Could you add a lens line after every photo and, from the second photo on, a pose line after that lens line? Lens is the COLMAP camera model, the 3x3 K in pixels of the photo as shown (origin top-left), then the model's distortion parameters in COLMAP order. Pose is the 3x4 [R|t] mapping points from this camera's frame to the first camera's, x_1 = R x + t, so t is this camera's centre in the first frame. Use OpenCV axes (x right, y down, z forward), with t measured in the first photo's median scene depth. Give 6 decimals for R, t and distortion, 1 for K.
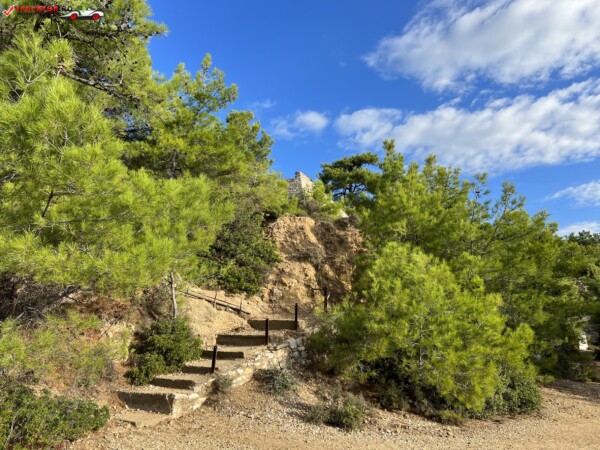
lens RADIAL K [[457.8, 0, 304.0], [0, 457.8, 223.8], [0, 0, 1]] dist [0.061039, -0.070115]
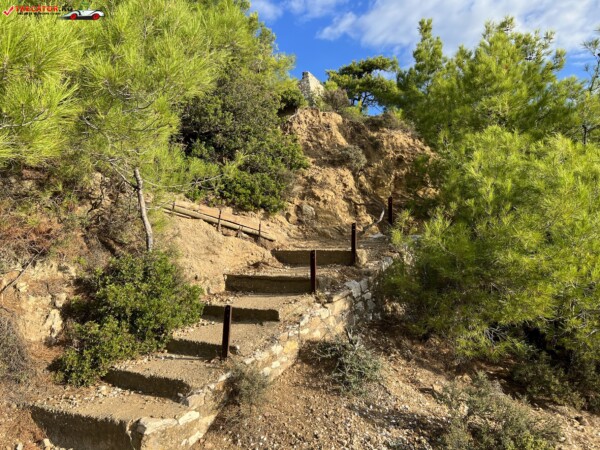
lens RADIAL K [[457.8, 0, 300.0], [0, 457.8, 230.6], [0, 0, 1]] dist [0.061039, -0.070115]
pose [[0.999805, -0.018994, -0.005429, -0.089187], [0.019658, 0.983750, 0.178464, 0.078258], [0.001951, -0.178536, 0.983931, 0.426124]]
